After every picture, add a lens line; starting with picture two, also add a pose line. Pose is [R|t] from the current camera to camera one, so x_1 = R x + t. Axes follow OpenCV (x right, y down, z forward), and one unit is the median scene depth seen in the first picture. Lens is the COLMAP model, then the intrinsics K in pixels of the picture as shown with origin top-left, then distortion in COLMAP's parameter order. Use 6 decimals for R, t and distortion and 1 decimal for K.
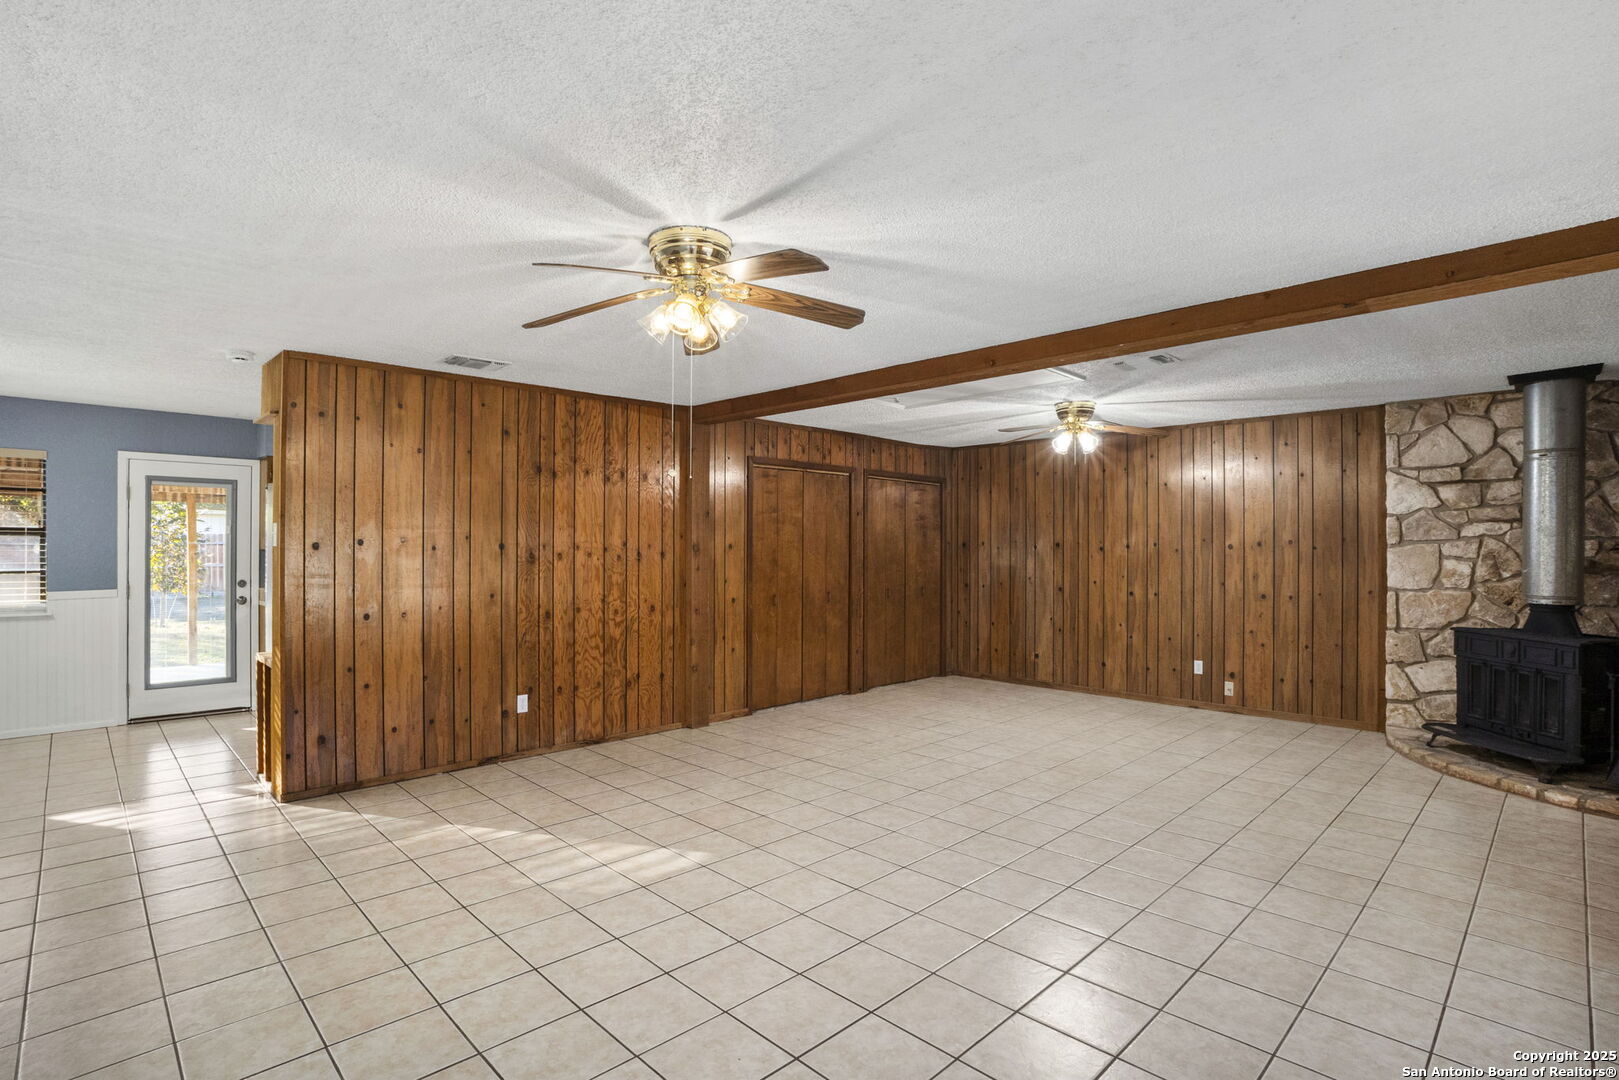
lens RADIAL K [[783.2, 0, 806.1], [0, 783.2, 546.3], [0, 0, 1]] dist [-0.072071, 0.026507]
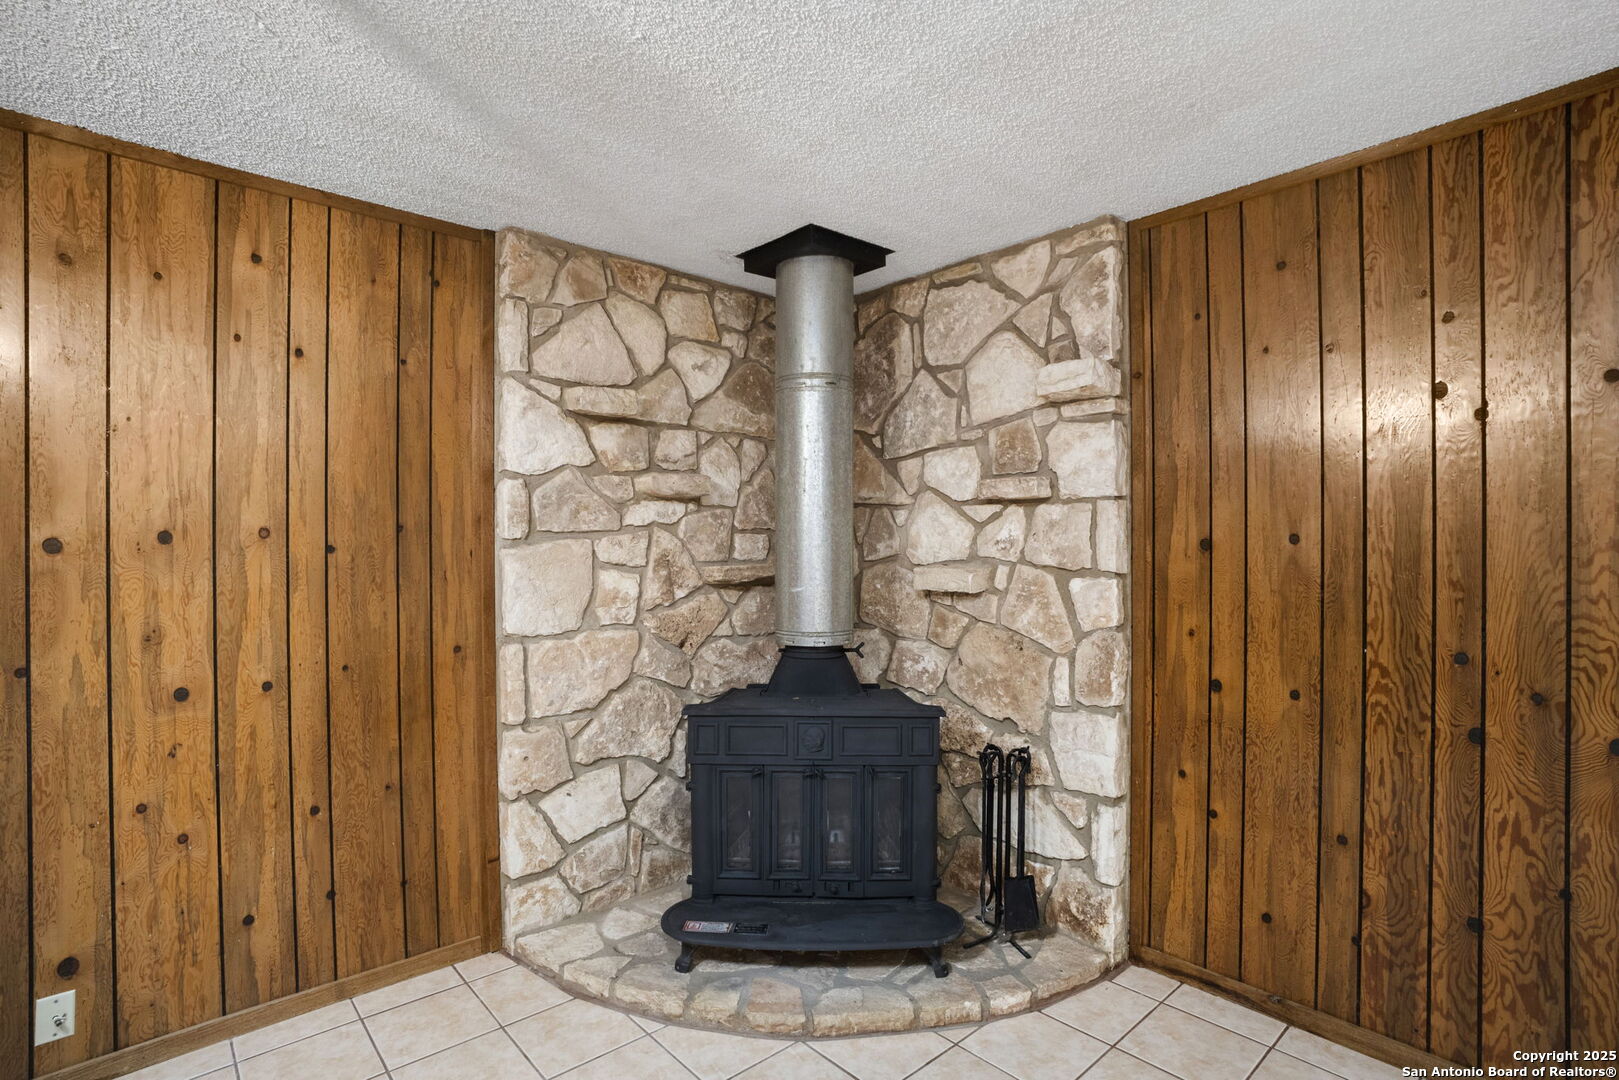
lens RADIAL K [[783.2, 0, 806.1], [0, 783.2, 546.3], [0, 0, 1]] dist [-0.072071, 0.026507]
pose [[0.041188, -0.006672, 0.999129, 0.320200], [-0.002839, 0.999973, 0.006795, -0.002423], [-0.999147, -0.003116, 0.041168, 0.815075]]
